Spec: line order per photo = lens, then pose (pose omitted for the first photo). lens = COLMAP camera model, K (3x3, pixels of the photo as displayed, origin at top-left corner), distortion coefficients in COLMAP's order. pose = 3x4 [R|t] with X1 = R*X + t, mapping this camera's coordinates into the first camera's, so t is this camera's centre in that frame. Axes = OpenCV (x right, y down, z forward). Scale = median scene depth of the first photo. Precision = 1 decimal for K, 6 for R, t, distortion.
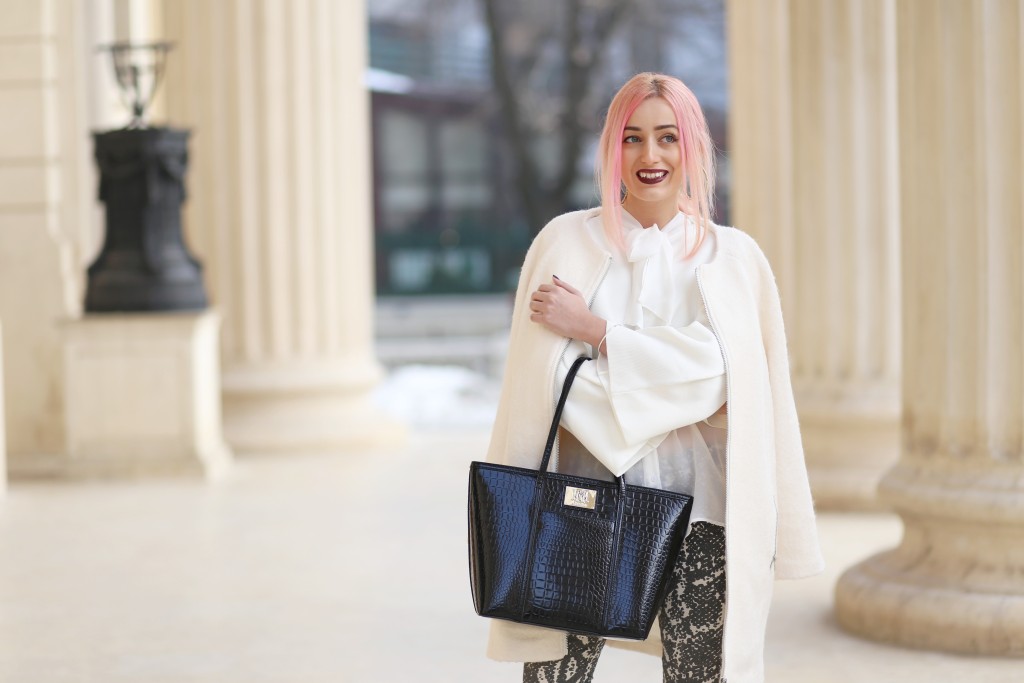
lens RADIAL K [[2492.7, 0, 512.0], [0, 2492.7, 341.5], [0, 0, 1]] dist [-0.080986, -0.159866]
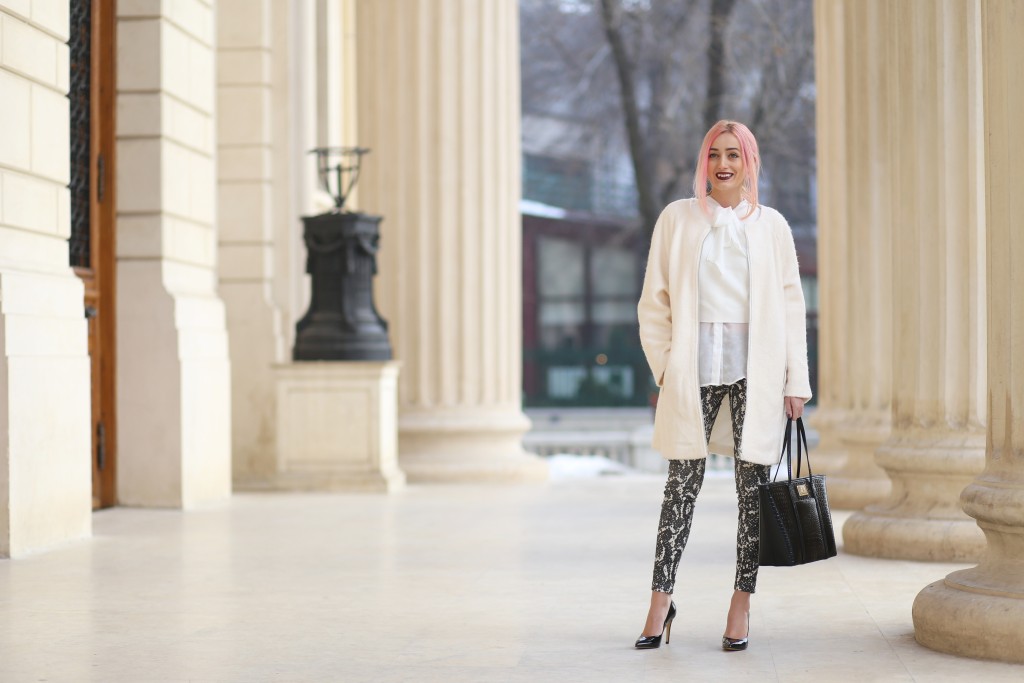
lens RADIAL K [[2492.7, 0, 512.0], [0, 2492.7, 341.5], [0, 0, 1]] dist [-0.080986, -0.159866]
pose [[0.997748, 0.018094, -0.064590, 0.020983], [-0.021830, 0.998100, -0.057619, 0.051370], [0.063425, 0.058899, 0.996247, -0.262681]]
